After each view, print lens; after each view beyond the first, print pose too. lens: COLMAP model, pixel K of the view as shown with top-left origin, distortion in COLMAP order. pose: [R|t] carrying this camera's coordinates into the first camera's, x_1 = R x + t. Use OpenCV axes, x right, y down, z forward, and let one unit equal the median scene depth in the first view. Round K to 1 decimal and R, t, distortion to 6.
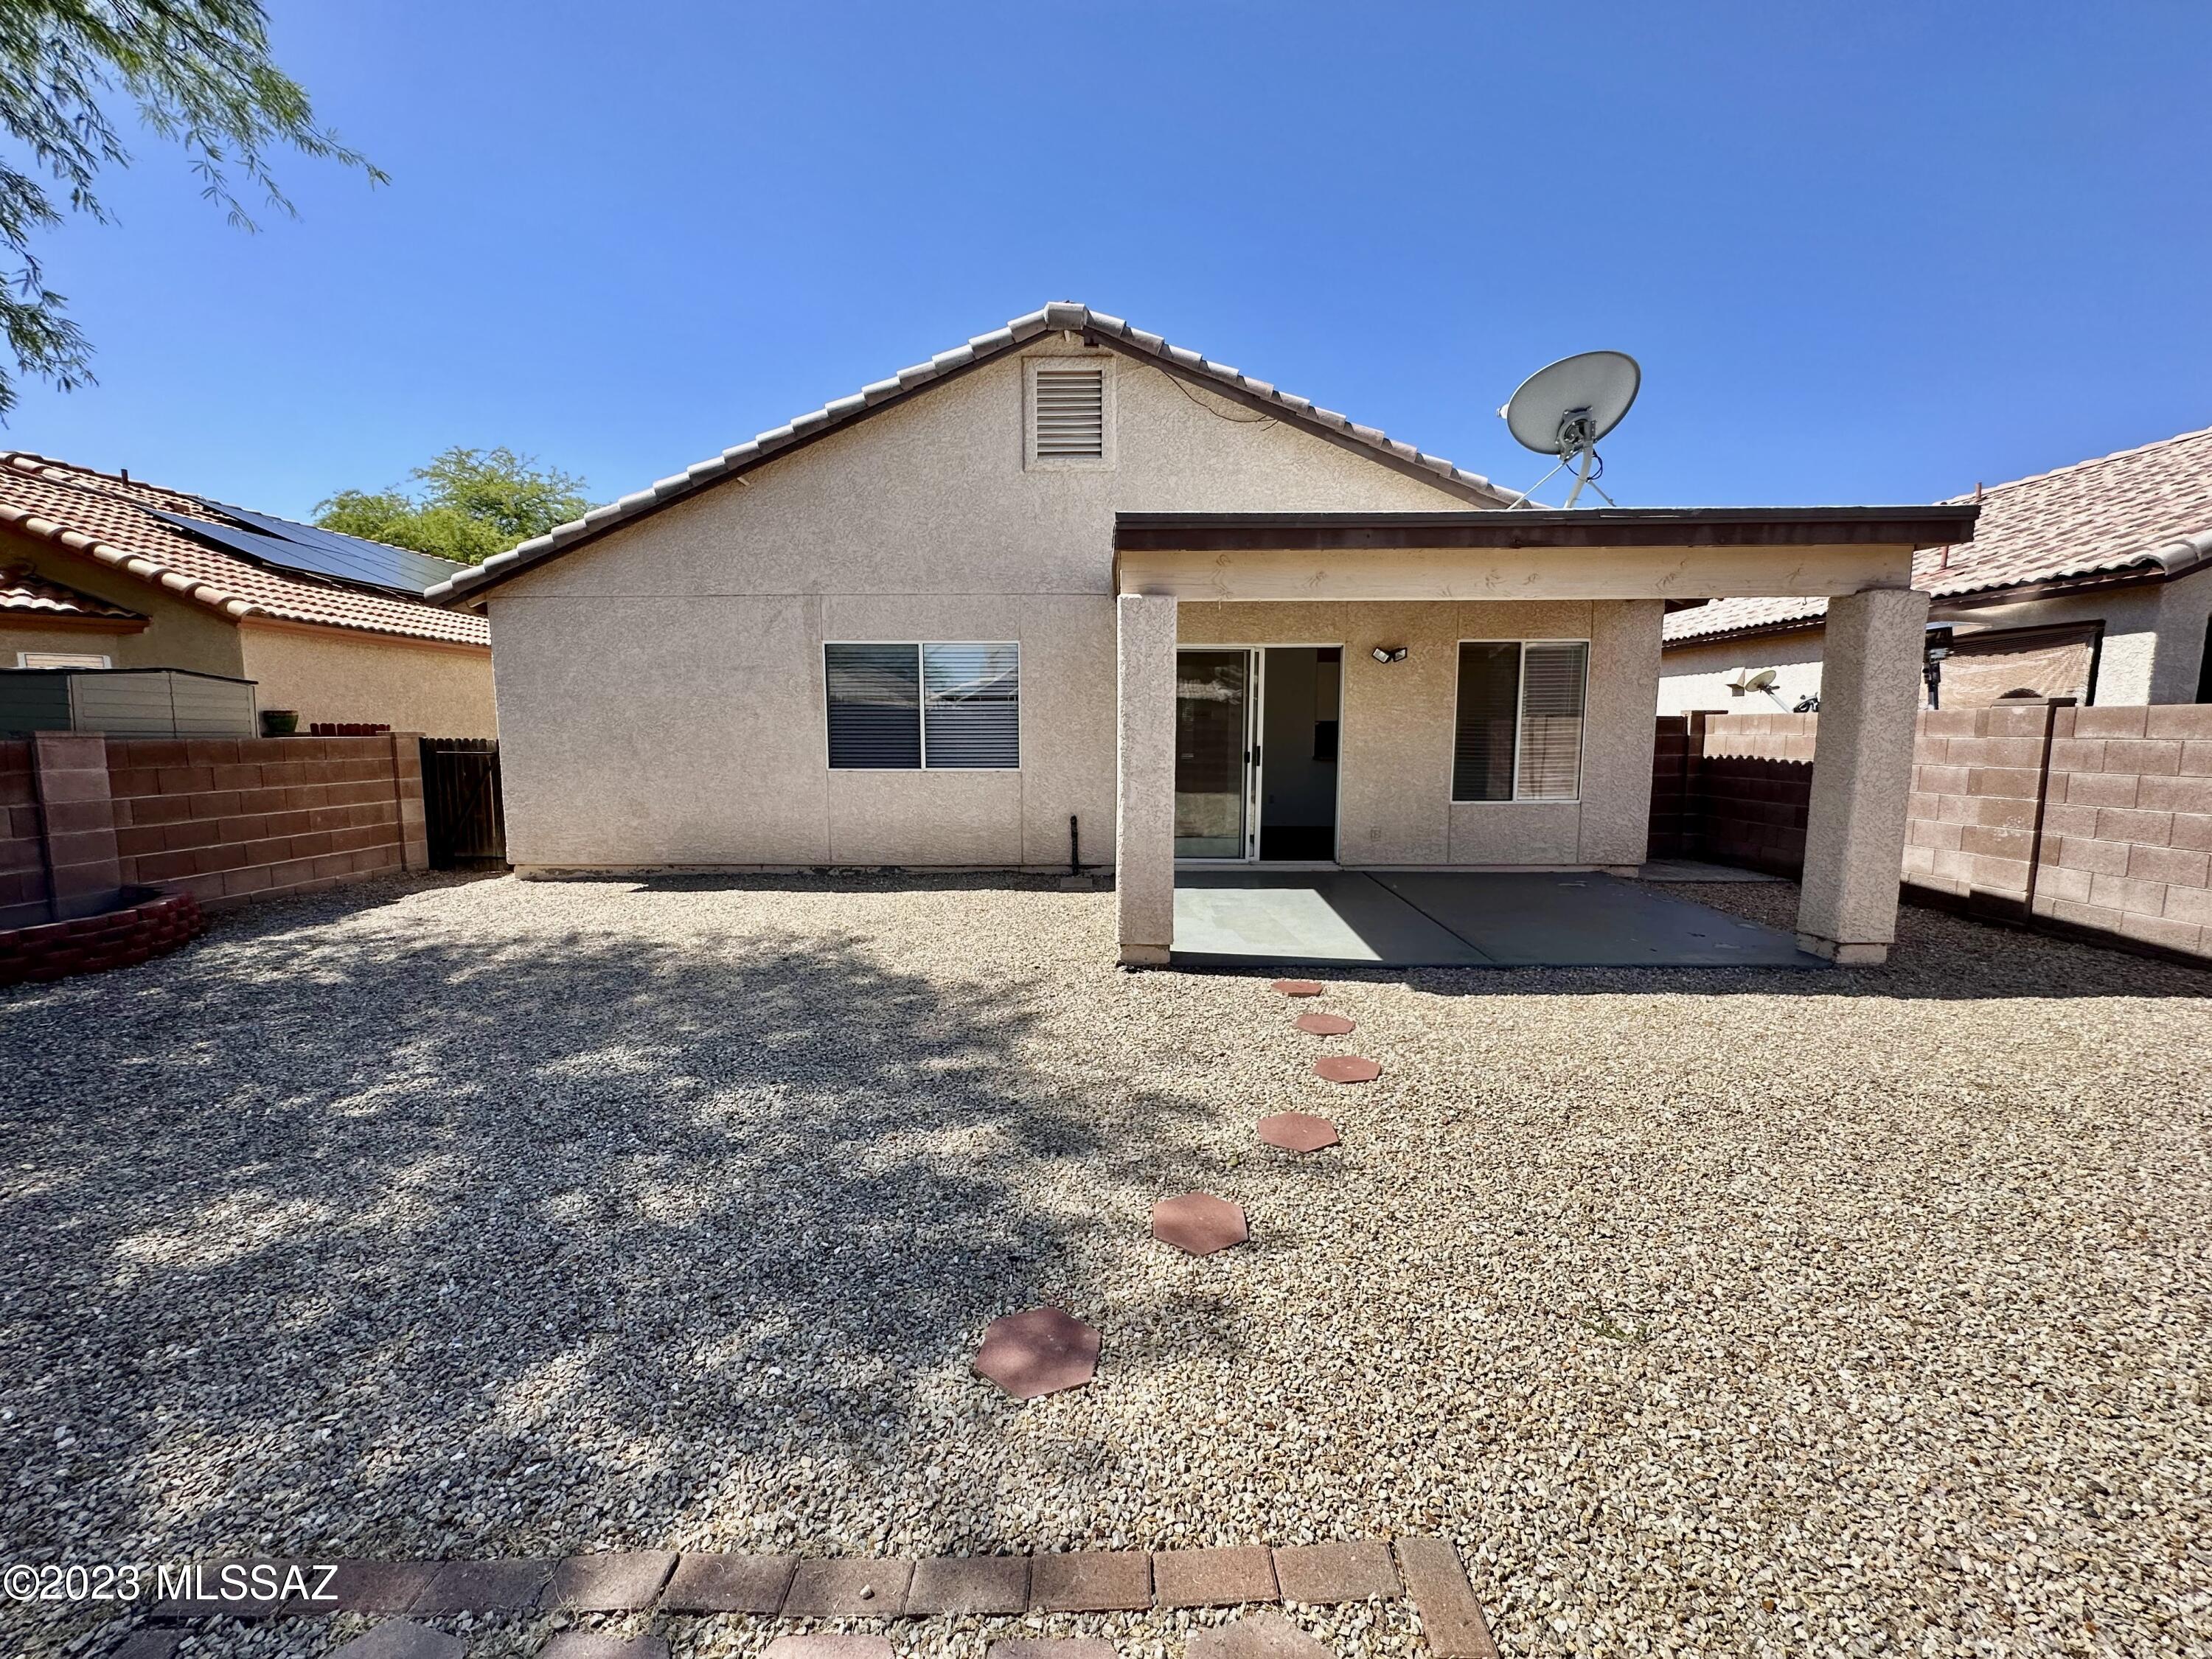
lens RADIAL K [[882.0, 0, 1103.3], [0, 882.0, 832.7], [0, 0, 1]] dist [-0.002470, 0.000714]
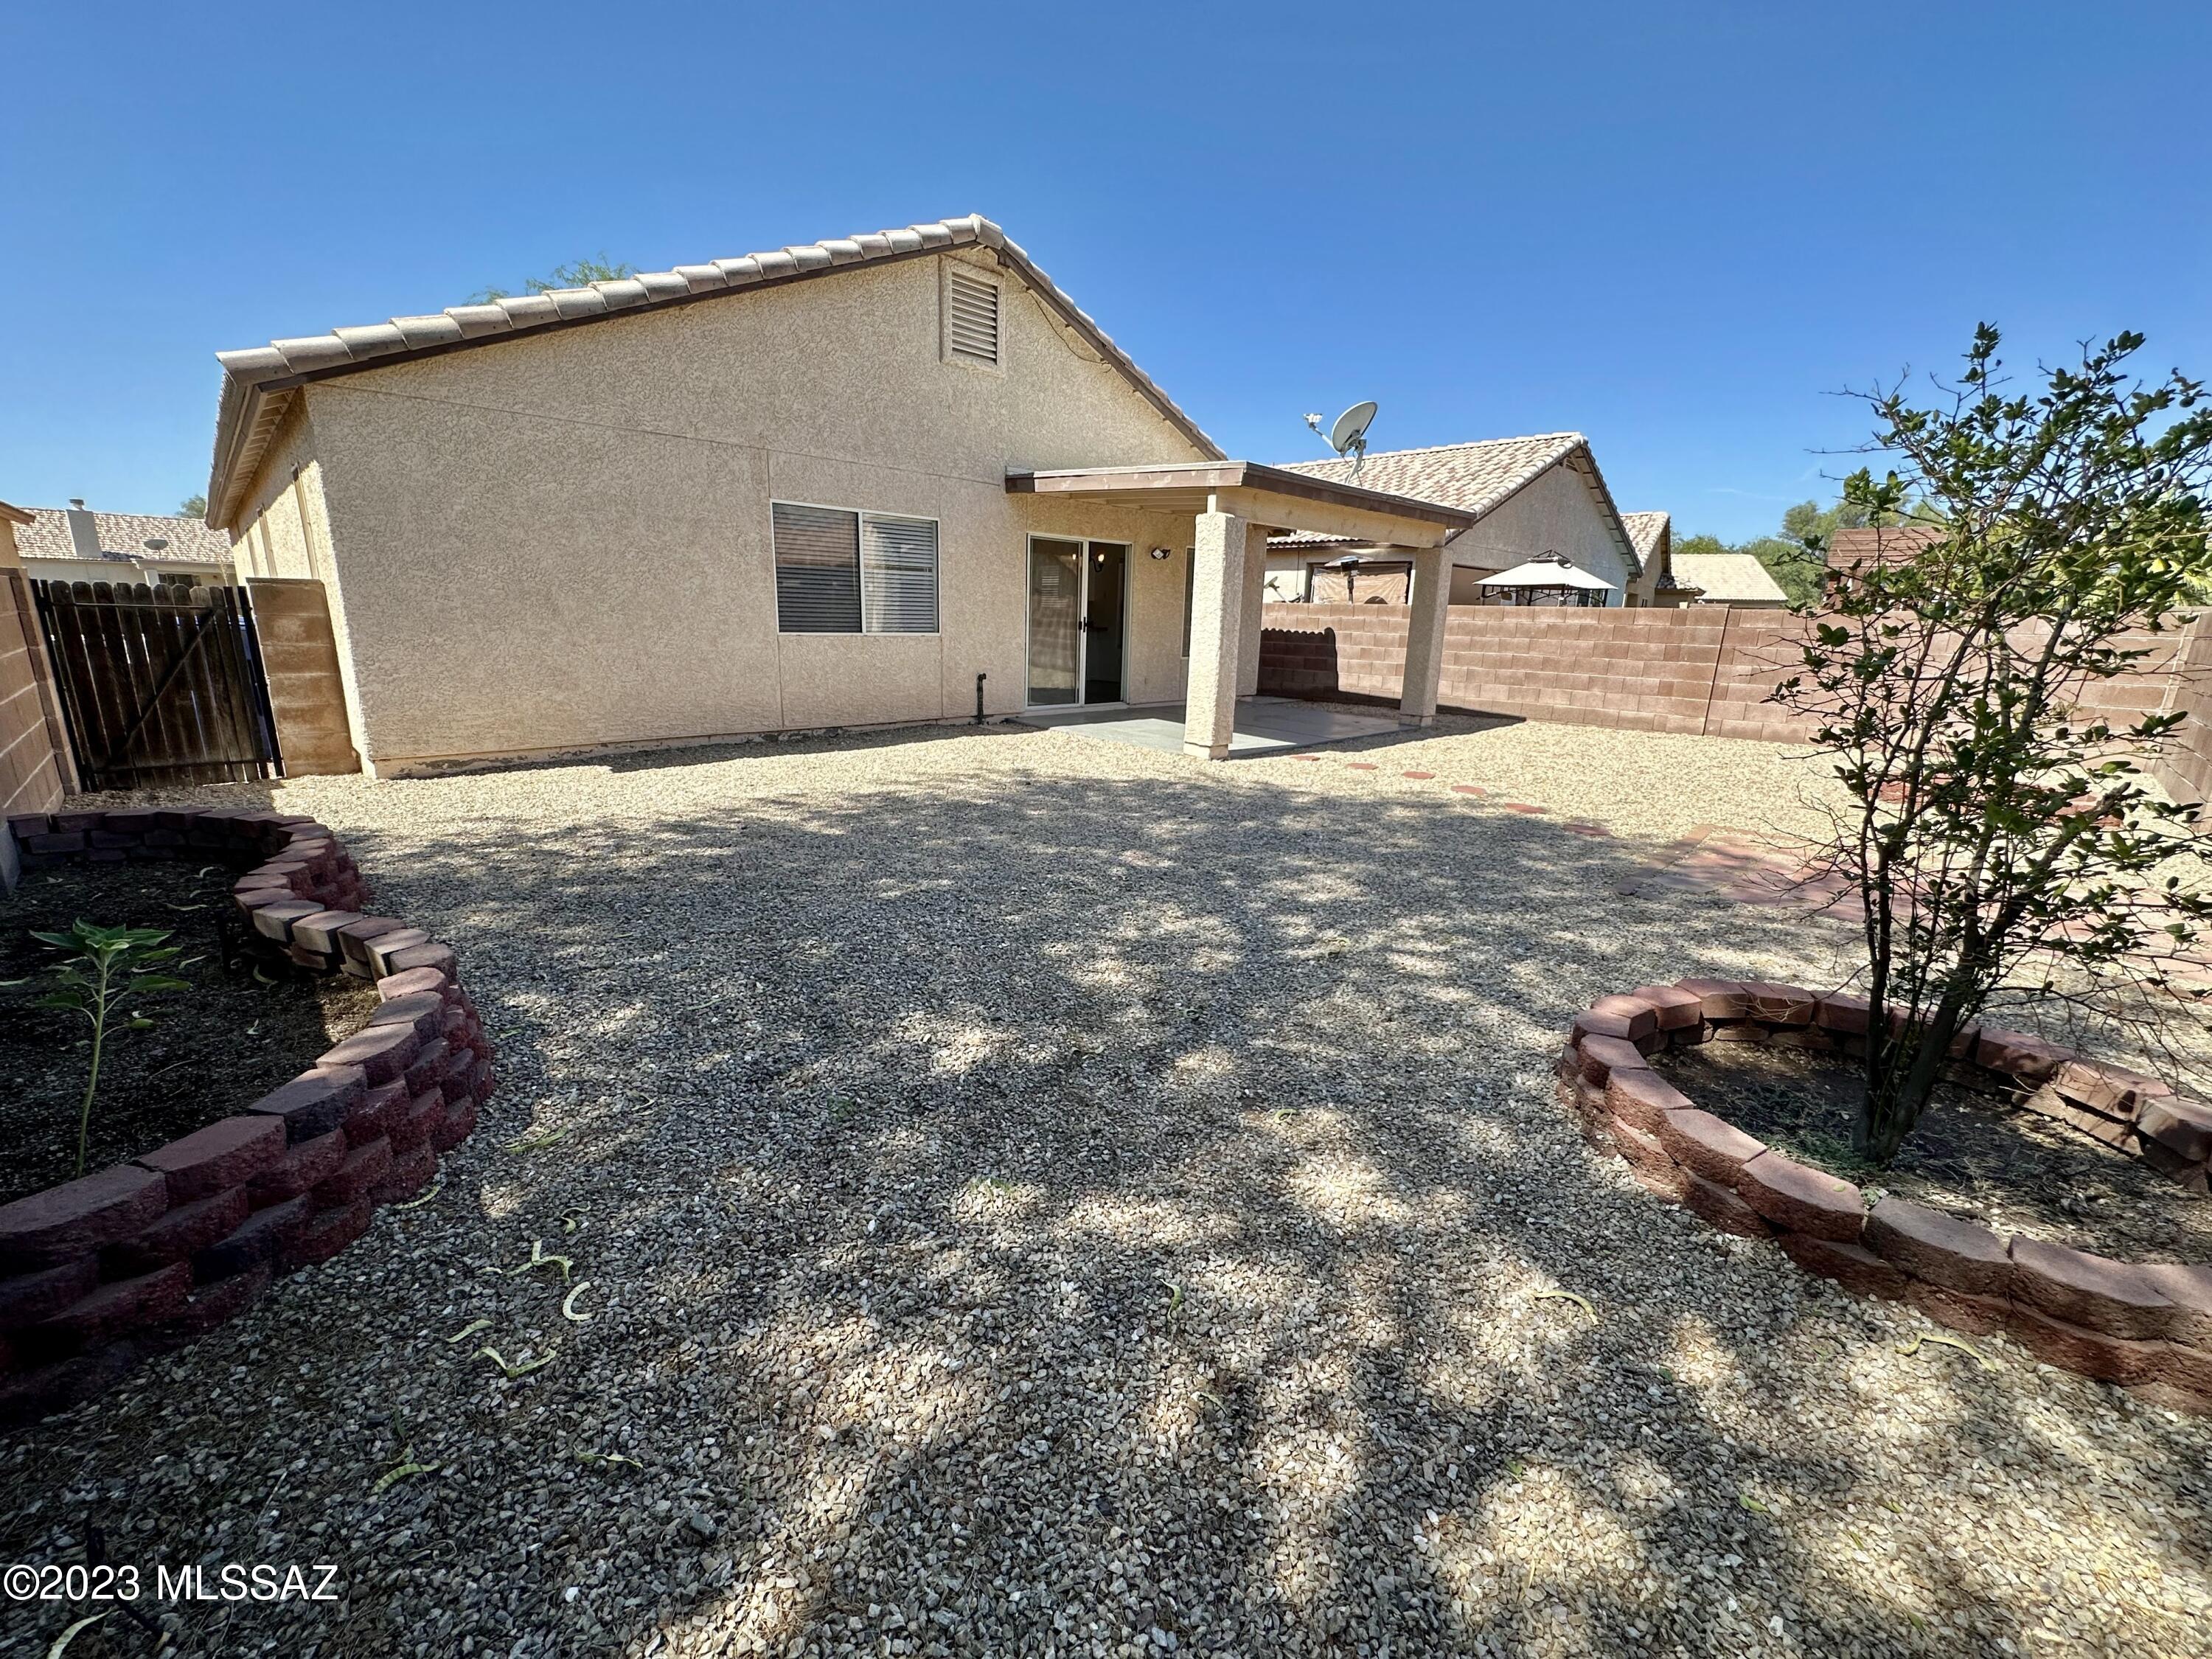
lens RADIAL K [[882.0, 0, 1103.3], [0, 882.0, 832.7], [0, 0, 1]] dist [-0.002470, 0.000714]
pose [[0.700071, -0.152317, 0.697639, -0.799826], [0.055715, 0.985658, 0.159292, 0.012296], [-0.711897, -0.072647, 0.698517, 0.026965]]
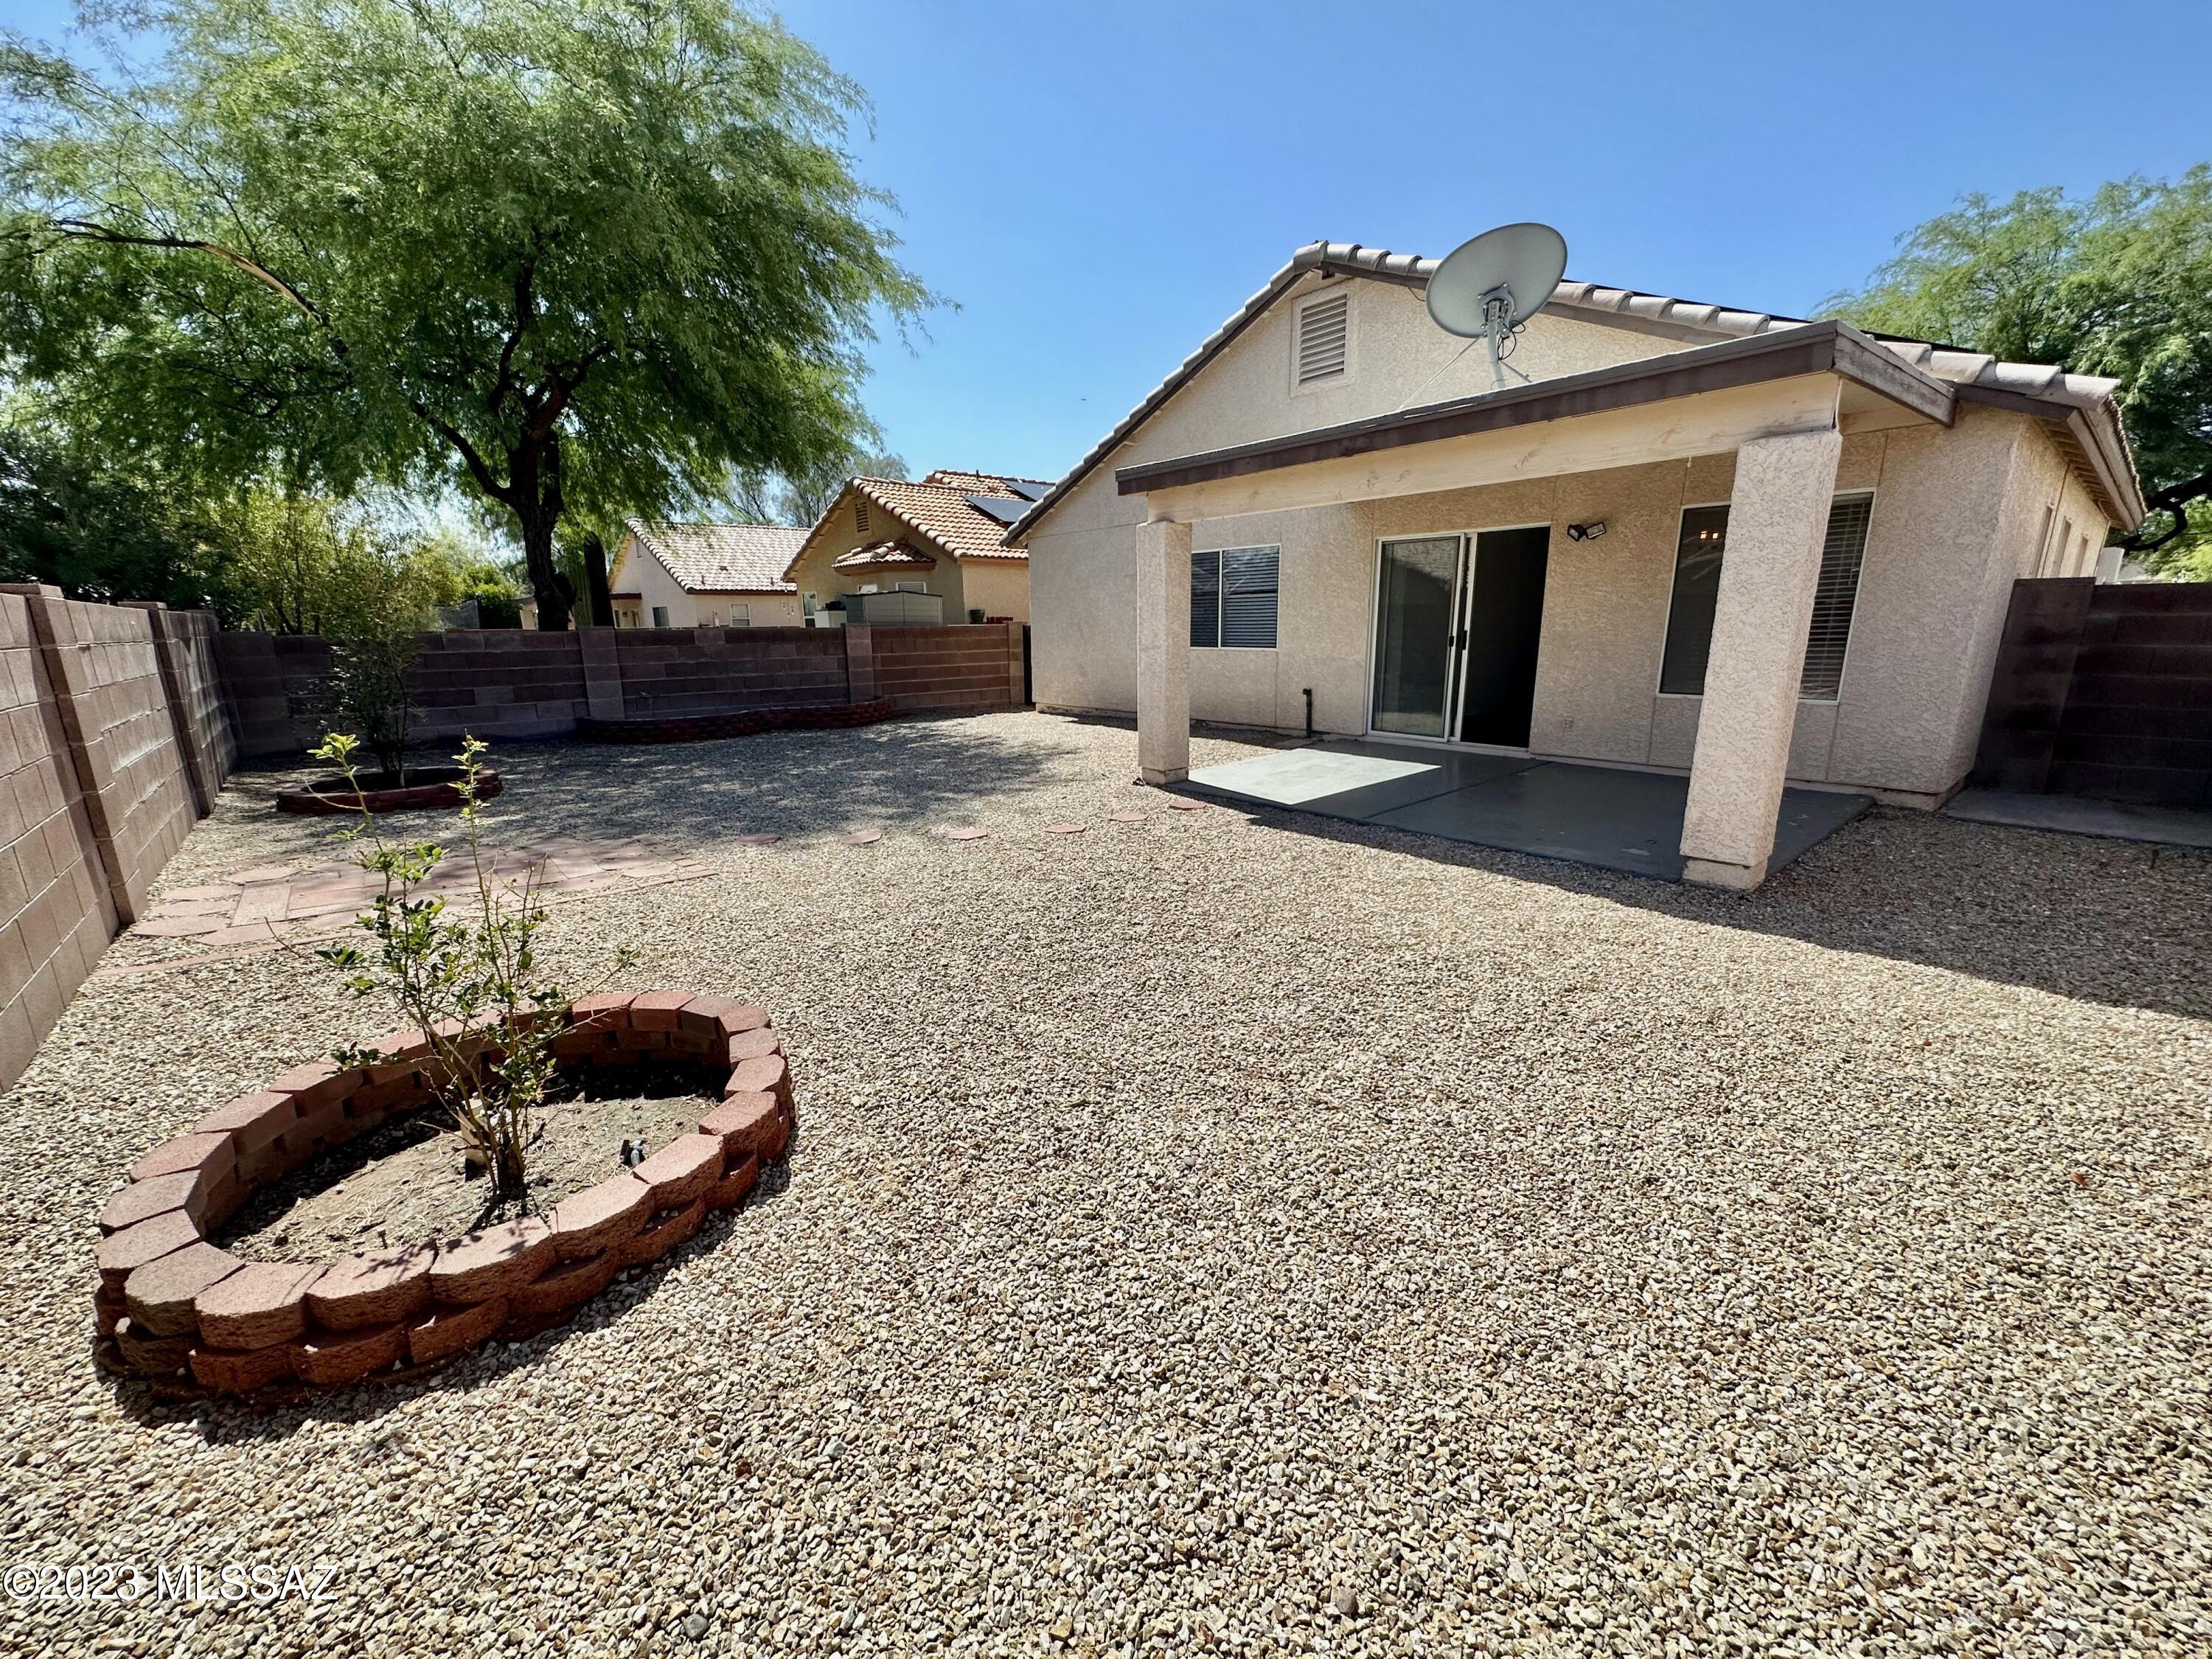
lens RADIAL K [[882.0, 0, 1103.3], [0, 882.0, 832.7], [0, 0, 1]] dist [-0.002470, 0.000714]
pose [[0.657123, 0.169580, -0.734460, 0.715653], [-0.074344, 0.984195, 0.160726, 0.001465], [0.750108, -0.051014, 0.659345, -0.020233]]
